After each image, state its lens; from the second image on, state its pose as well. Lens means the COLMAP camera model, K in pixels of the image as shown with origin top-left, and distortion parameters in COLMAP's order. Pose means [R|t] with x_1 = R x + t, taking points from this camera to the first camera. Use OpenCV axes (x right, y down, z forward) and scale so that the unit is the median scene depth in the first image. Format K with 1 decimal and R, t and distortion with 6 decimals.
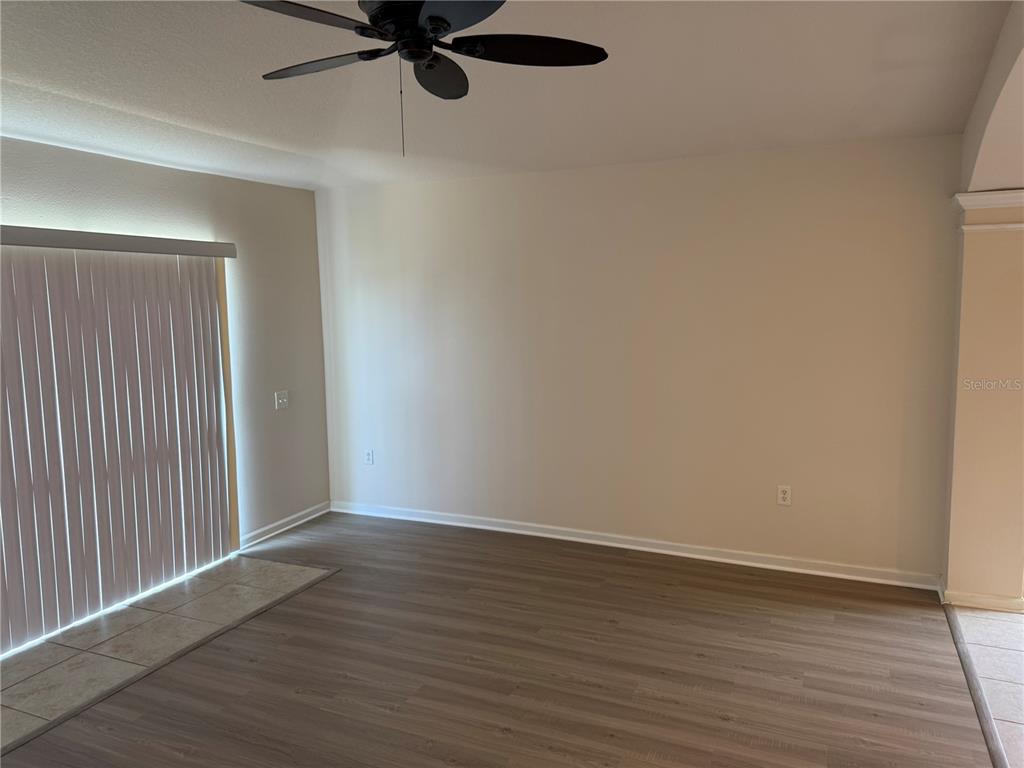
lens RADIAL K [[737.2, 0, 525.2], [0, 737.2, 380.8], [0, 0, 1]] dist [0.001439, -0.000863]
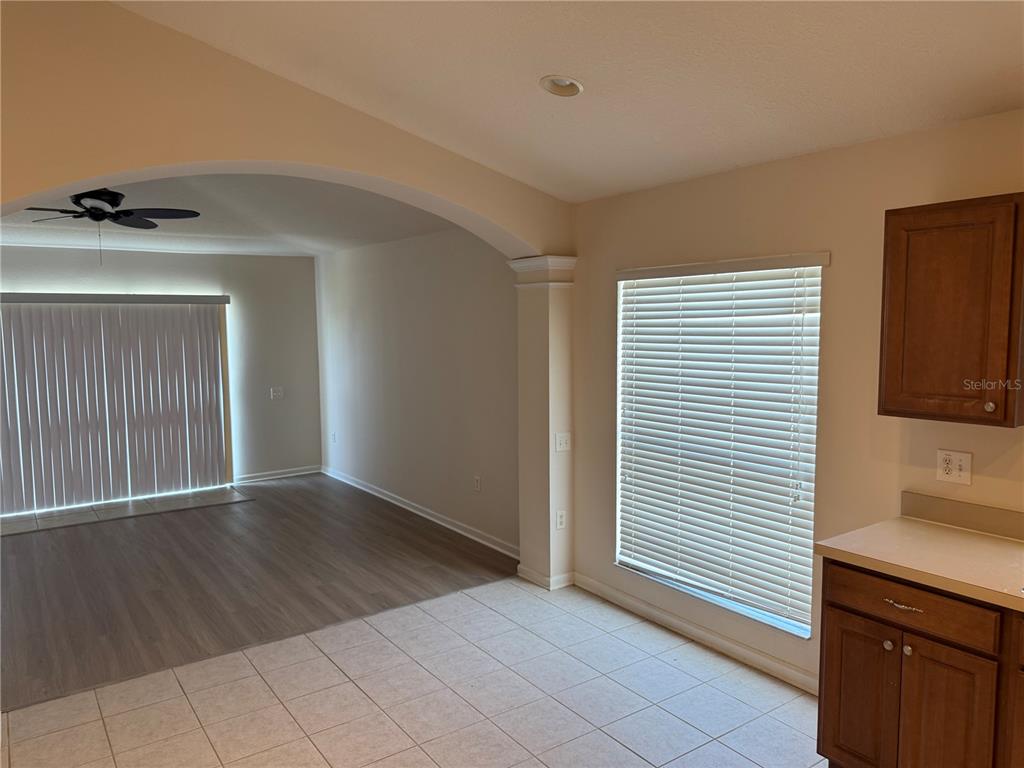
lens RADIAL K [[726.9, 0, 513.8], [0, 726.9, 384.8], [0, 0, 1]] dist [0.000164, -0.000553]
pose [[0.859540, 0.046823, -0.508919, 1.127397], [-0.059399, 0.998198, -0.008484, -0.011296], [0.507605, 0.037522, 0.860773, -0.082412]]
